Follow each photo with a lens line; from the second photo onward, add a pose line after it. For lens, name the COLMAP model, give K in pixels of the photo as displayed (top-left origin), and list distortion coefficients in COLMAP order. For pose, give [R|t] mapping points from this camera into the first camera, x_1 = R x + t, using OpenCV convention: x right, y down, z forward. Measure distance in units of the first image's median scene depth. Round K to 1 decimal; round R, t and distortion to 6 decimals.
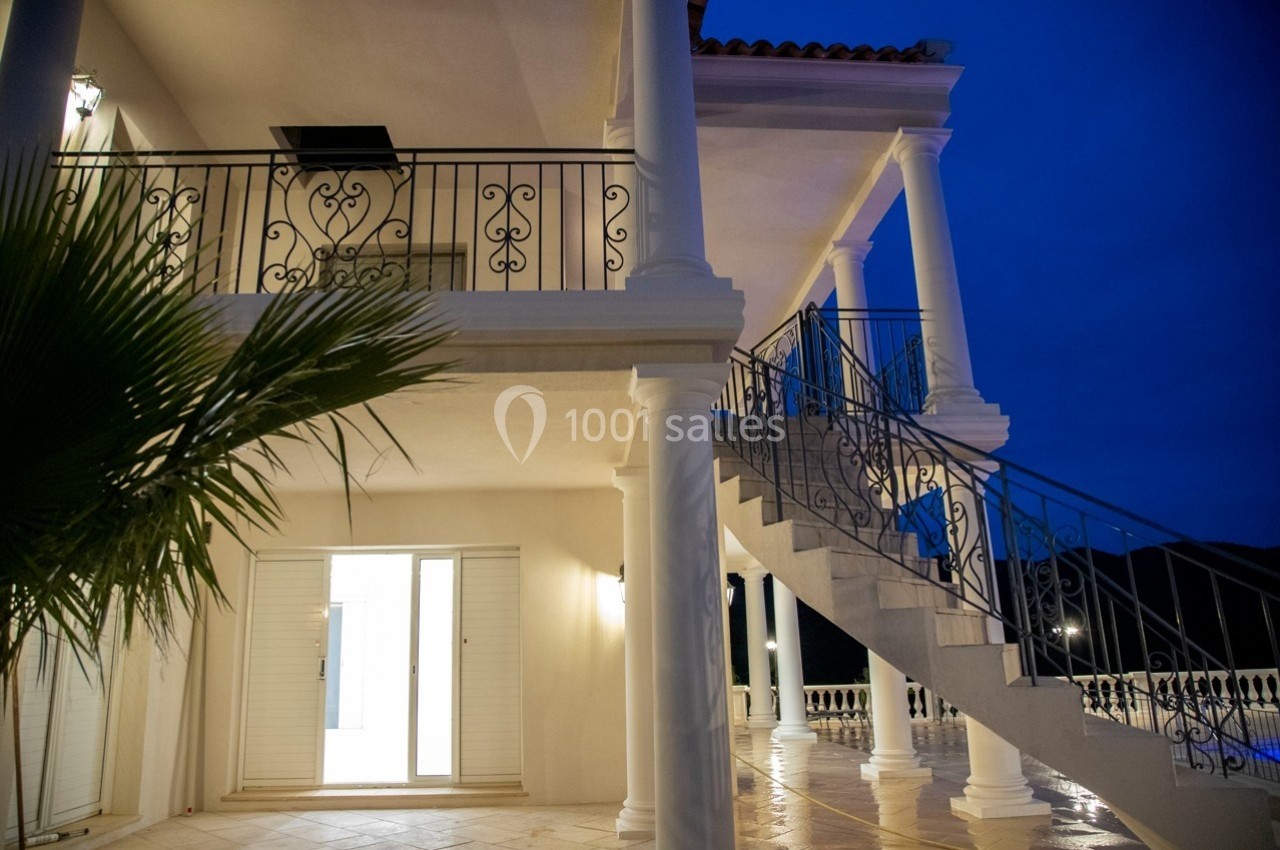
lens RADIAL K [[865.6, 0, 640.0], [0, 865.6, 425.0], [0, 0, 1]] dist [-0.042276, 0.001781]
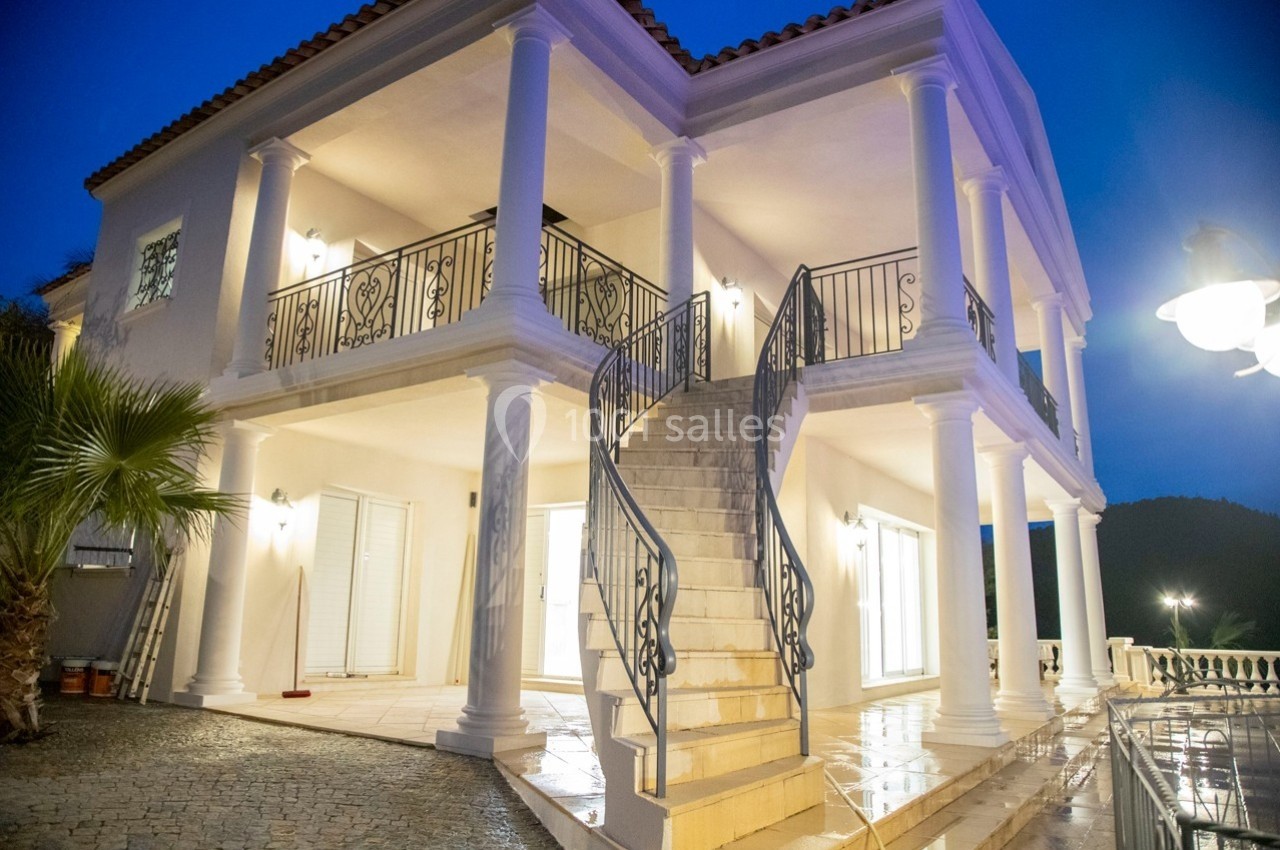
lens RADIAL K [[859.2, 0, 640.0], [0, 859.2, 425.0], [0, 0, 1]] dist [-0.005052, -0.000562]
pose [[0.795273, -0.097757, -0.598318, 1.000243], [0.118787, 0.992910, -0.004339, 0.060607], [0.594500, -0.067622, 0.801247, -0.023650]]
